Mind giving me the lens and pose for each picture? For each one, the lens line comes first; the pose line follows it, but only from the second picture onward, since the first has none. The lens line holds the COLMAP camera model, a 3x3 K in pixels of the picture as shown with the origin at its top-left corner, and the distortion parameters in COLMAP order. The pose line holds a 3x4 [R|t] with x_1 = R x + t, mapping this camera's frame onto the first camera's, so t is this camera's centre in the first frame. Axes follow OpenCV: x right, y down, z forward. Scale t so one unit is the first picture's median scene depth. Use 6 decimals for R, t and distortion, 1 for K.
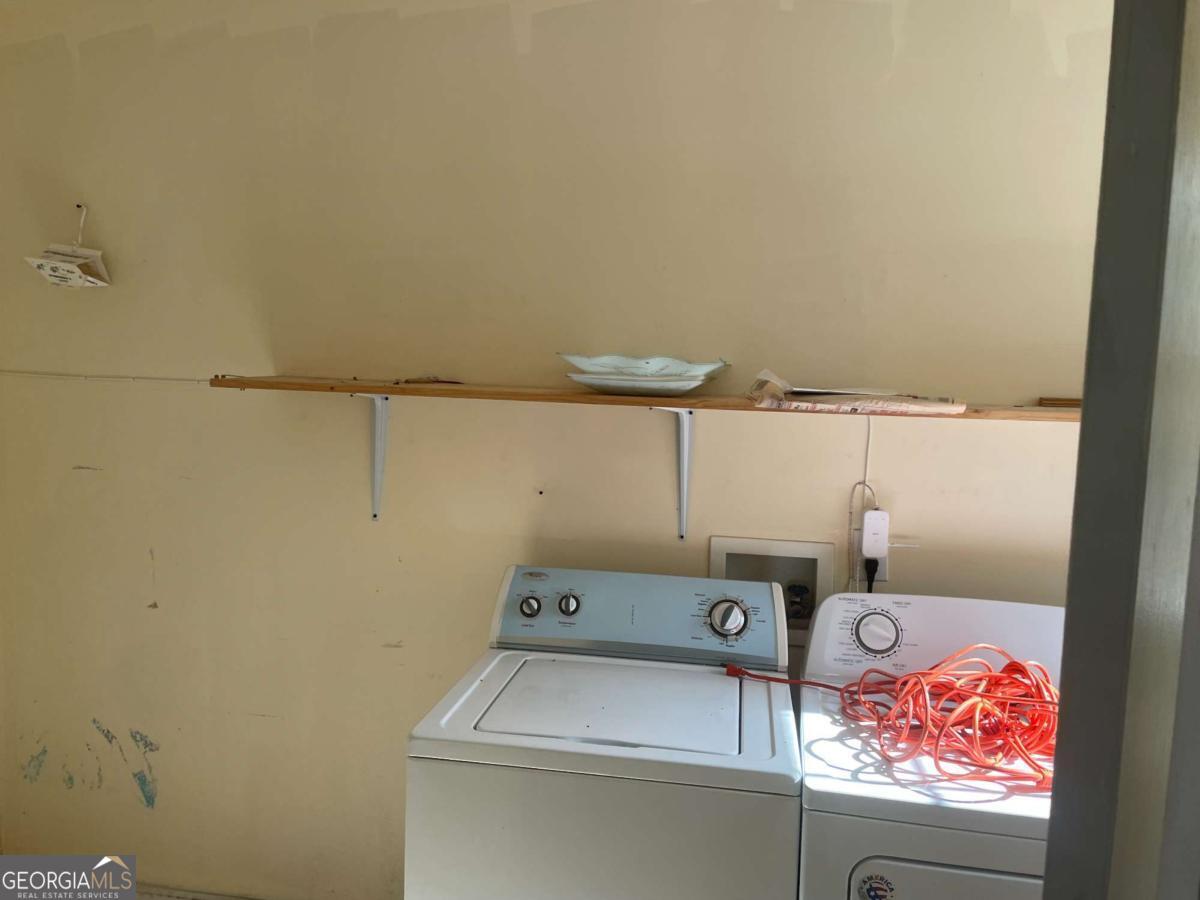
lens RADIAL K [[901.5, 0, 600.0], [0, 901.5, 450.0], [0, 0, 1]] dist [0.122915, -0.197685]
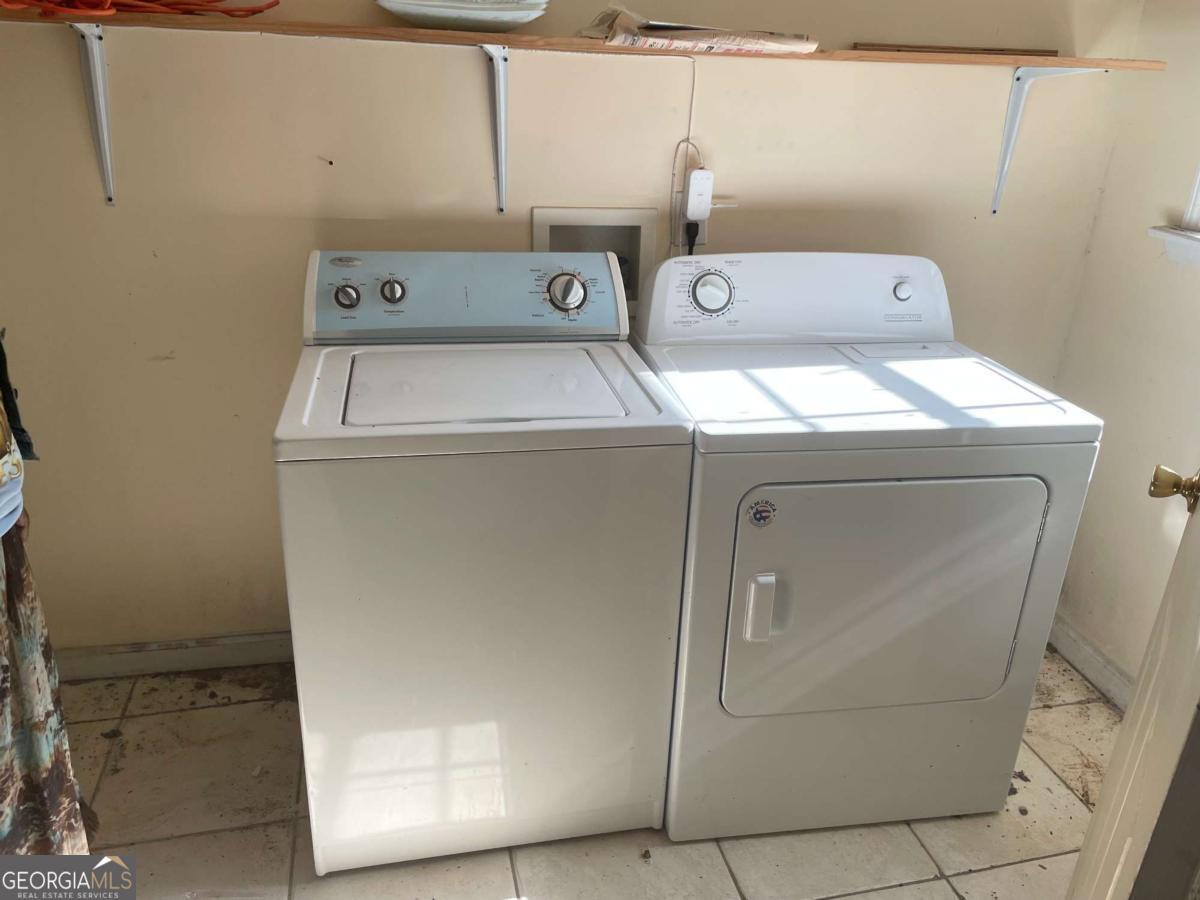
lens RADIAL K [[901.5, 0, 600.0], [0, 901.5, 450.0], [0, 0, 1]] dist [0.122915, -0.197685]
pose [[0.934947, -0.131216, 0.329631, -0.166439], [0.020693, 0.947680, 0.318551, 0.038986], [-0.354183, -0.291007, 0.888746, 0.084482]]
